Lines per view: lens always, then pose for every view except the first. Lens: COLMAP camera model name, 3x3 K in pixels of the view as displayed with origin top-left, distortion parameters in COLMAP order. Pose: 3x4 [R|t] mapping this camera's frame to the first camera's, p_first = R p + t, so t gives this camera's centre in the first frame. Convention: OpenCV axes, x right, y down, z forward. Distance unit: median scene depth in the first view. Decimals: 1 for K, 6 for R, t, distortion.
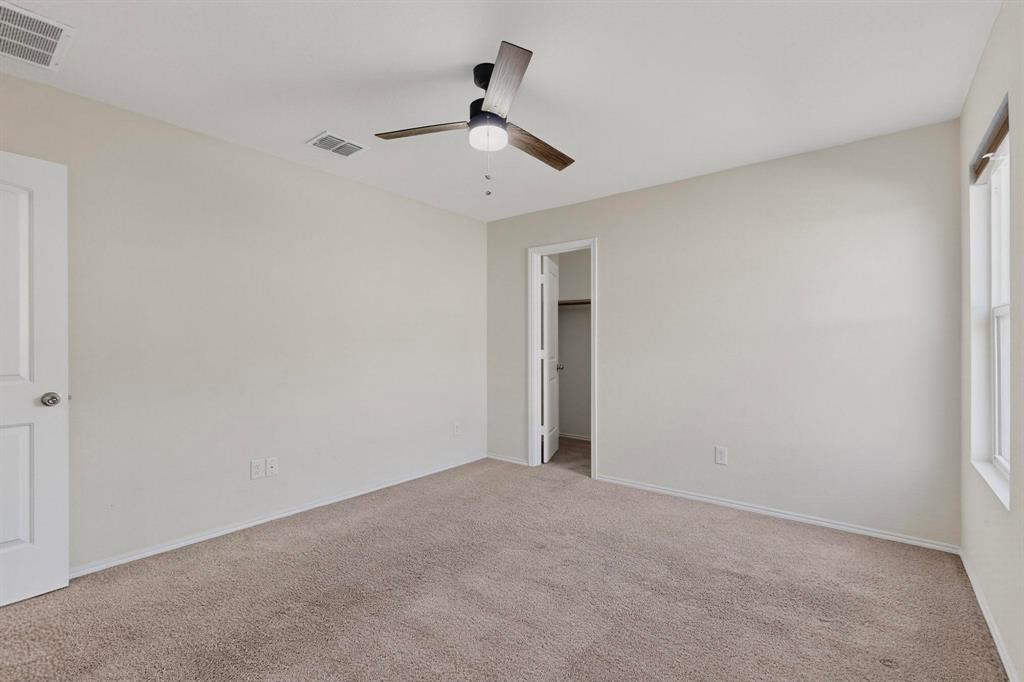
lens RADIAL K [[448.0, 0, 514.9], [0, 448.0, 341.6], [0, 0, 1]] dist [0.002100, 0.000187]
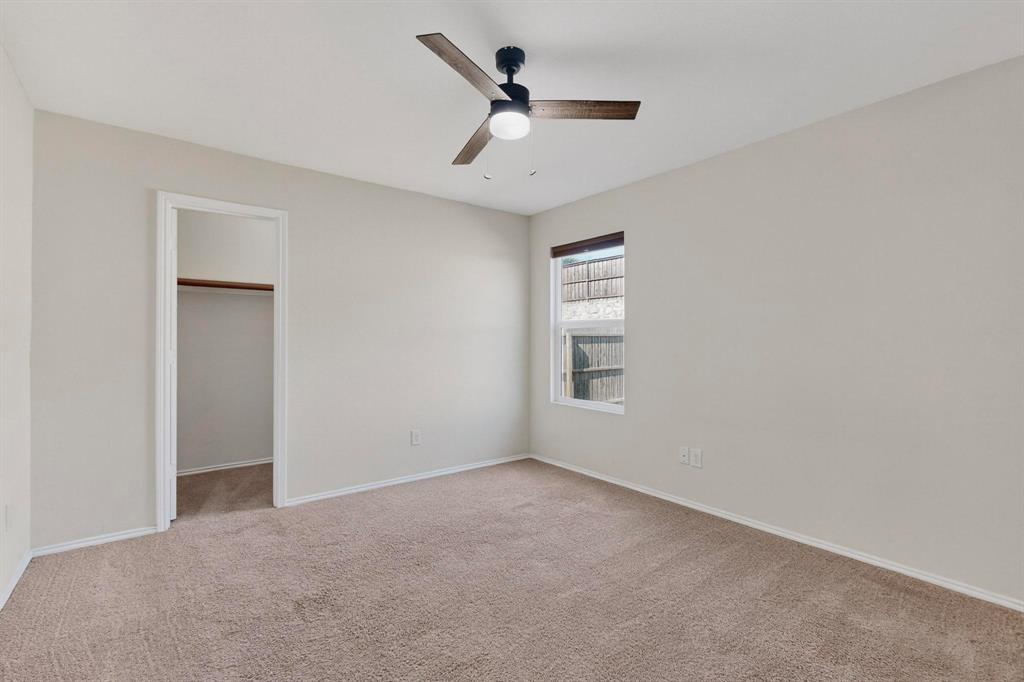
lens RADIAL K [[448.0, 0, 514.2], [0, 448.0, 346.7], [0, 0, 1]] dist [0.002100, 0.000187]
pose [[0.272368, -0.010907, 0.962131, -0.486771], [0.000241, 0.999936, 0.011267, 0.006080], [-0.962193, -0.002837, 0.272354, 0.373577]]
